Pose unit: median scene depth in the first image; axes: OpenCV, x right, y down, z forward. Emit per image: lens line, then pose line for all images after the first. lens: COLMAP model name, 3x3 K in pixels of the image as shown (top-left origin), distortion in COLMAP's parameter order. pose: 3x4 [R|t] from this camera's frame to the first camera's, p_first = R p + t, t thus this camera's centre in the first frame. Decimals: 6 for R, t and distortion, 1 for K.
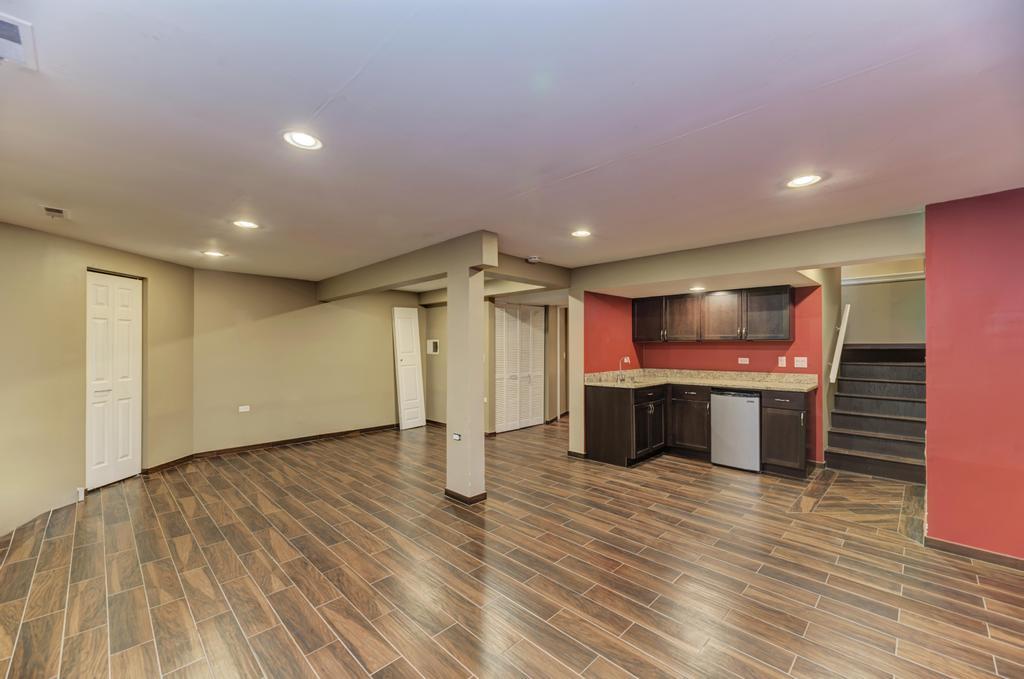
lens RADIAL K [[413.9, 0, 506.0], [0, 413.9, 343.8], [0, 0, 1]] dist [0.000522, -0.001269]
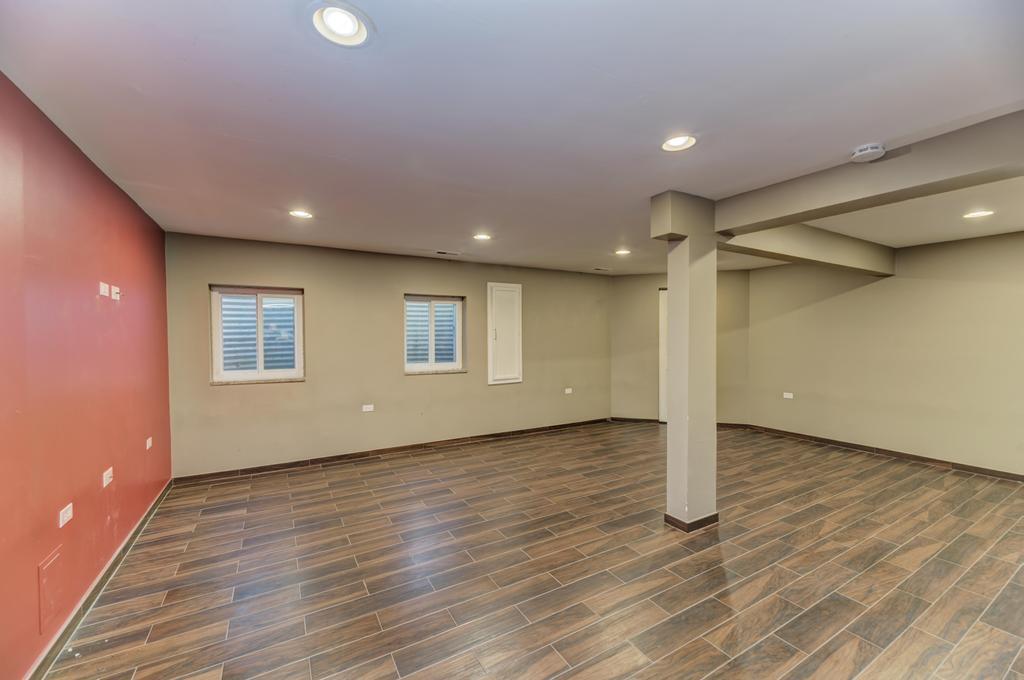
lens RADIAL K [[413.9, 0, 513.2], [0, 413.9, 339.5], [0, 0, 1]] dist [0.000522, -0.001269]
pose [[-0.250405, 0.015861, -0.968011, 1.079964], [0.006808, 0.999870, 0.014622, -0.000681], [0.968117, -0.002928, -0.250481, 1.216157]]
